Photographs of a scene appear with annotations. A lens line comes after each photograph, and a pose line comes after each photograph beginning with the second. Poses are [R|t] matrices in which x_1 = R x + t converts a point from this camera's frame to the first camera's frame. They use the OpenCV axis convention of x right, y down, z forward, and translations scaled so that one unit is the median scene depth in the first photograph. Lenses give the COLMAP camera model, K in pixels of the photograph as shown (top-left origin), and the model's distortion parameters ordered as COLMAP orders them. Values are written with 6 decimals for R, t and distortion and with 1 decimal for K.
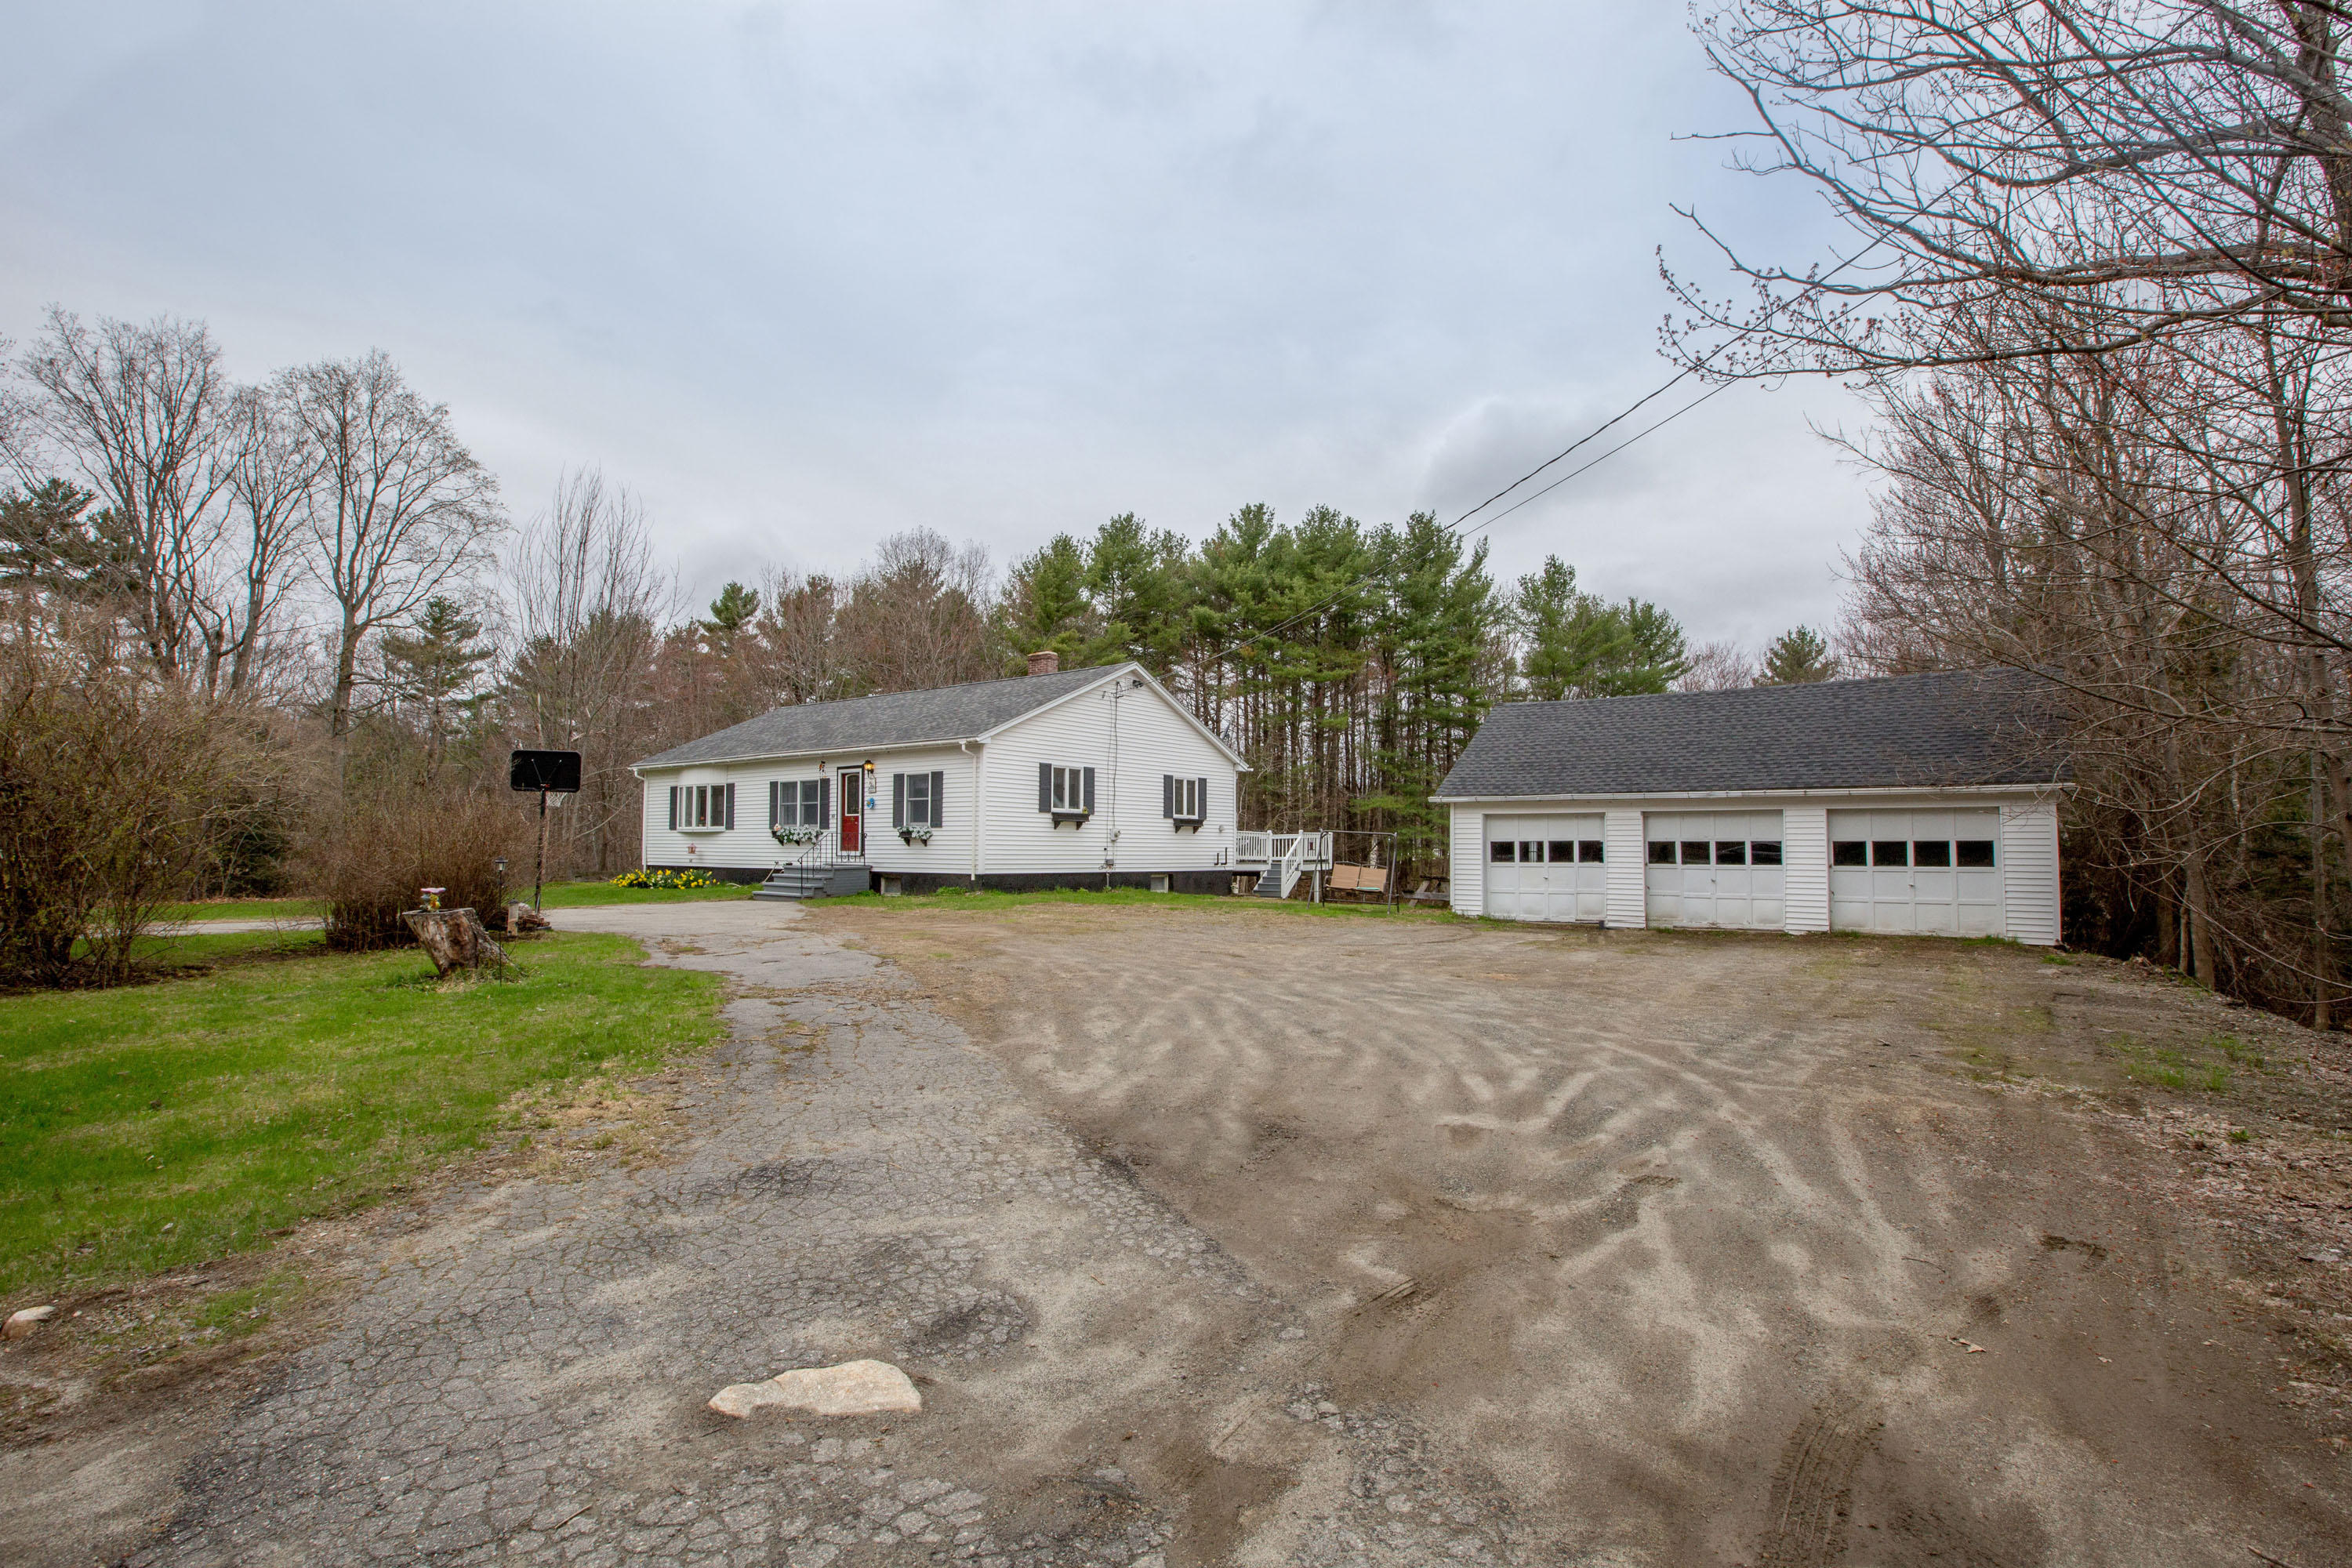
lens RADIAL K [[1168.5, 0, 1197.4], [0, 1168.5, 760.0], [0, 0, 1]] dist [-0.062716, 0.035094]
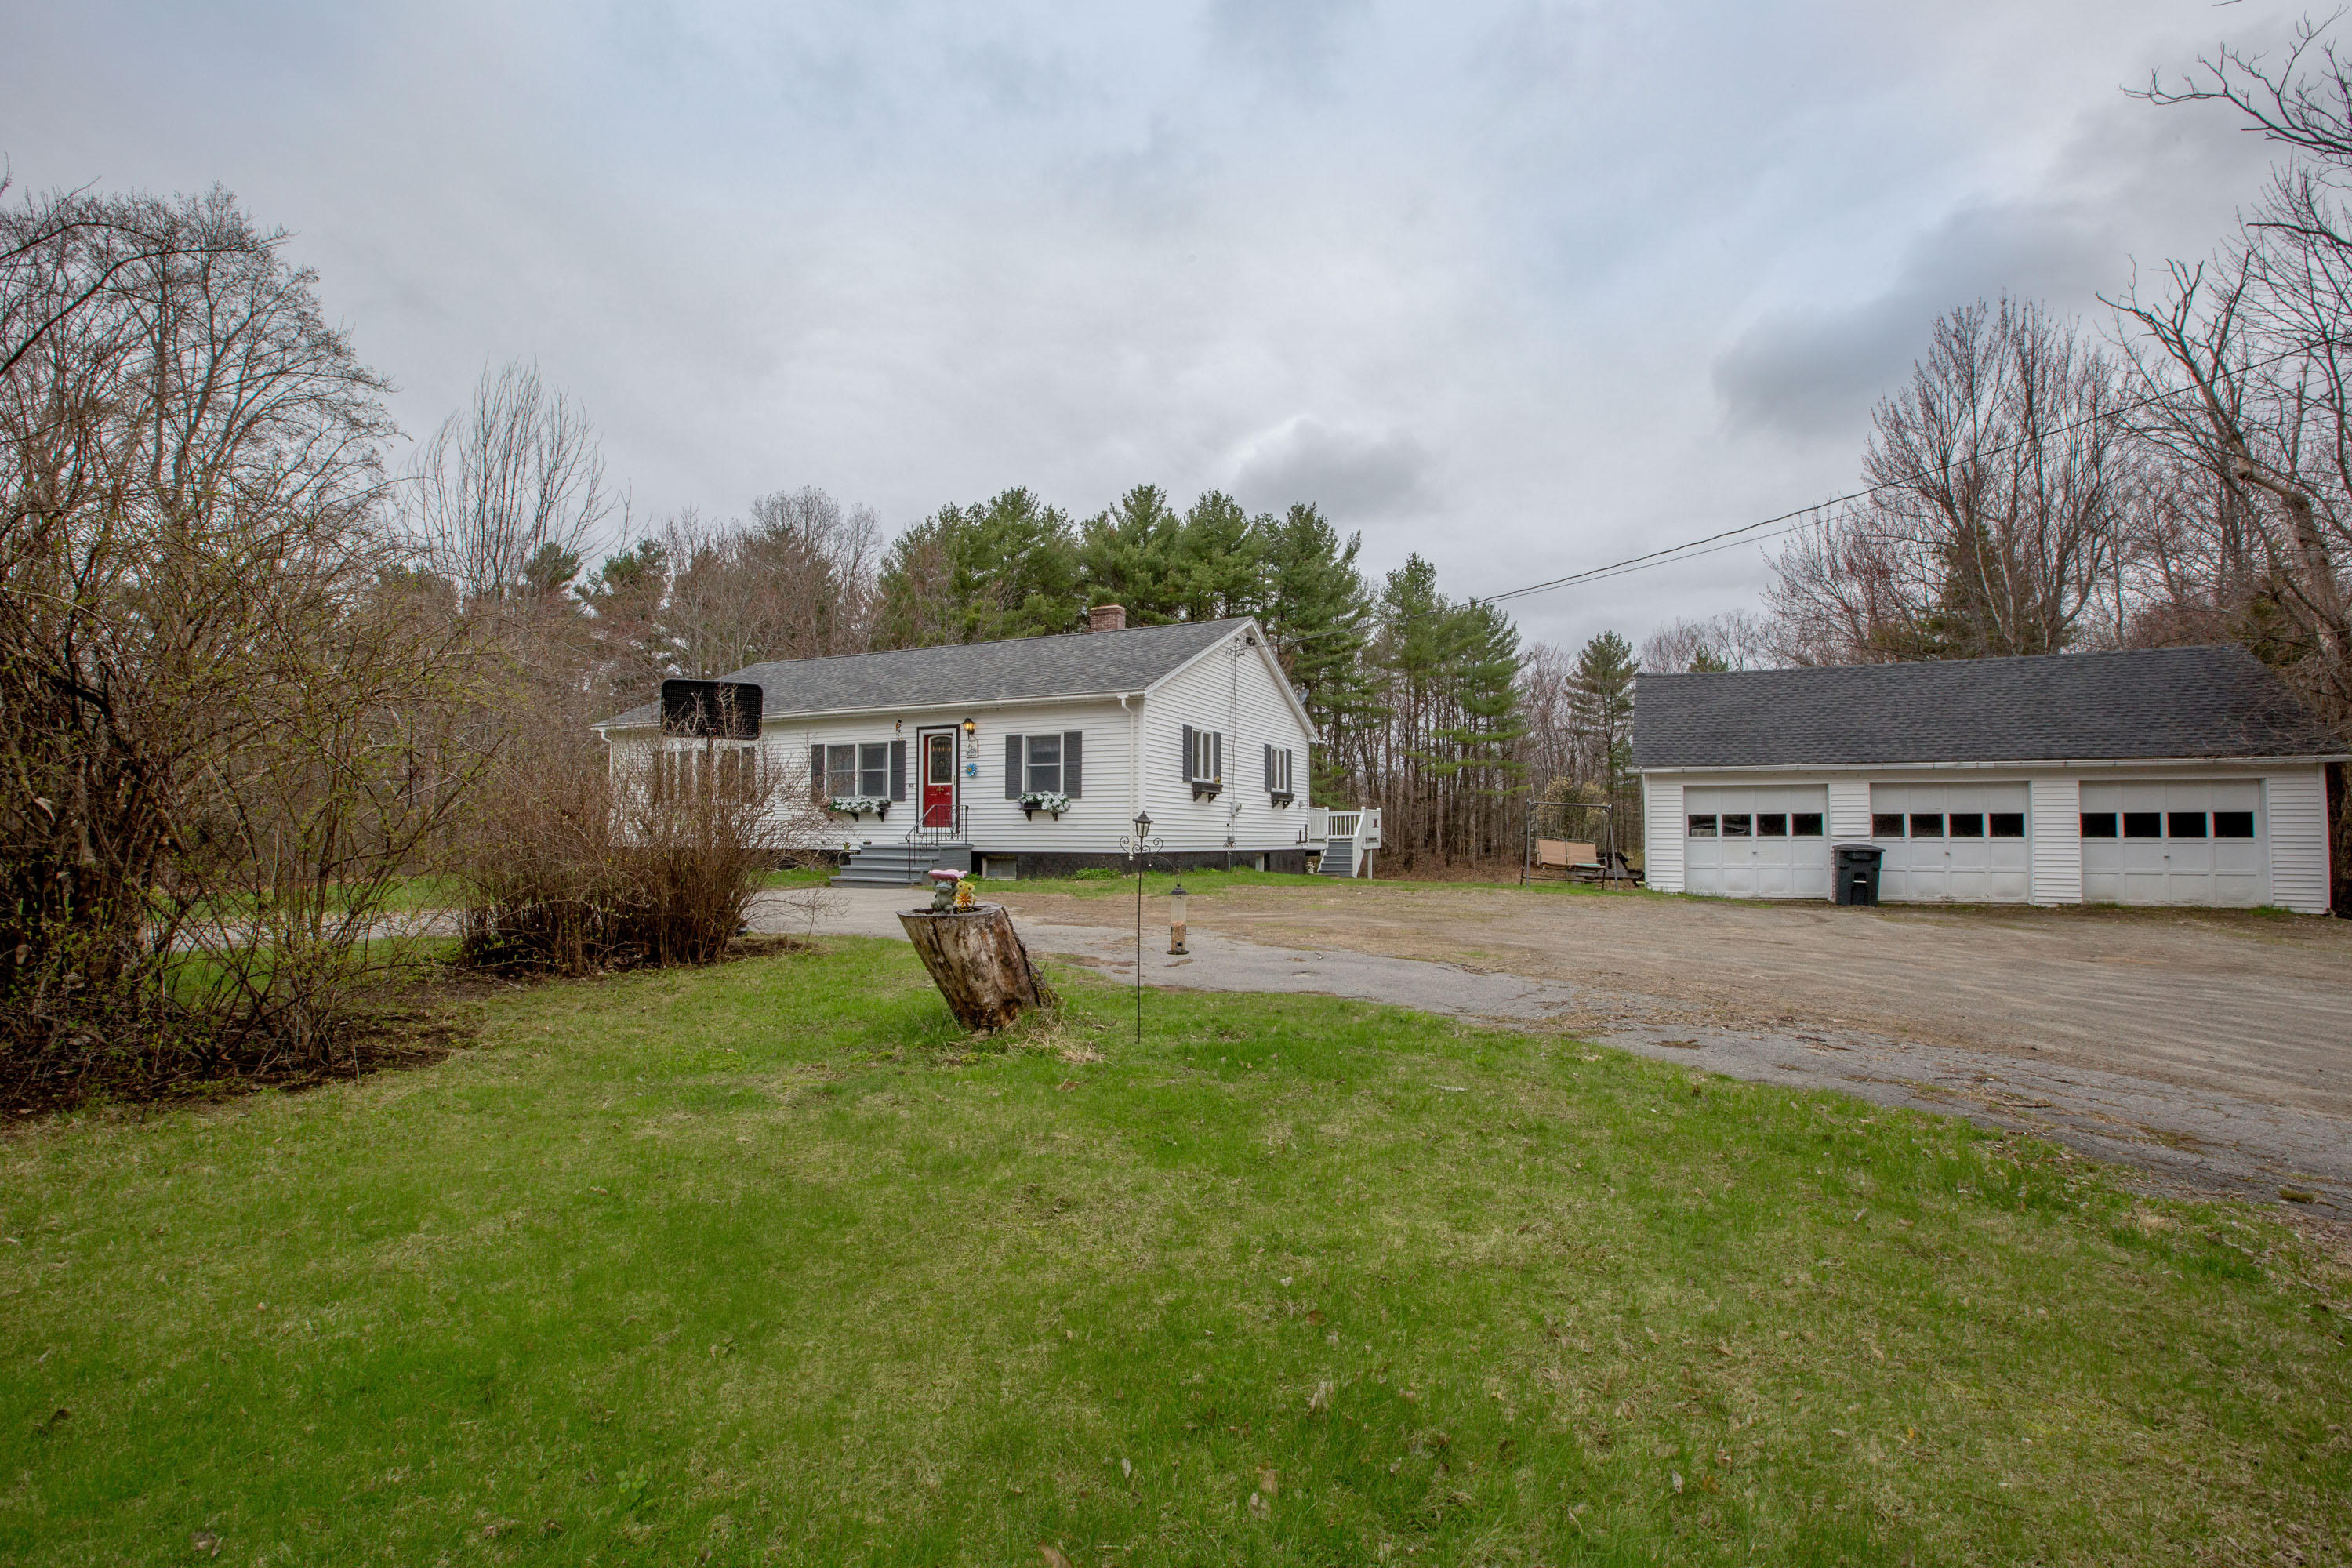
lens RADIAL K [[1109.9, 0, 1218.8], [0, 1109.9, 778.0], [0, 0, 1]] dist [-0.056054, 0.021971]
pose [[0.978039, 0.008863, 0.208234, -0.262585], [-0.014238, 0.999603, 0.024330, 0.020124], [-0.207935, -0.026761, 0.977776, 0.173148]]
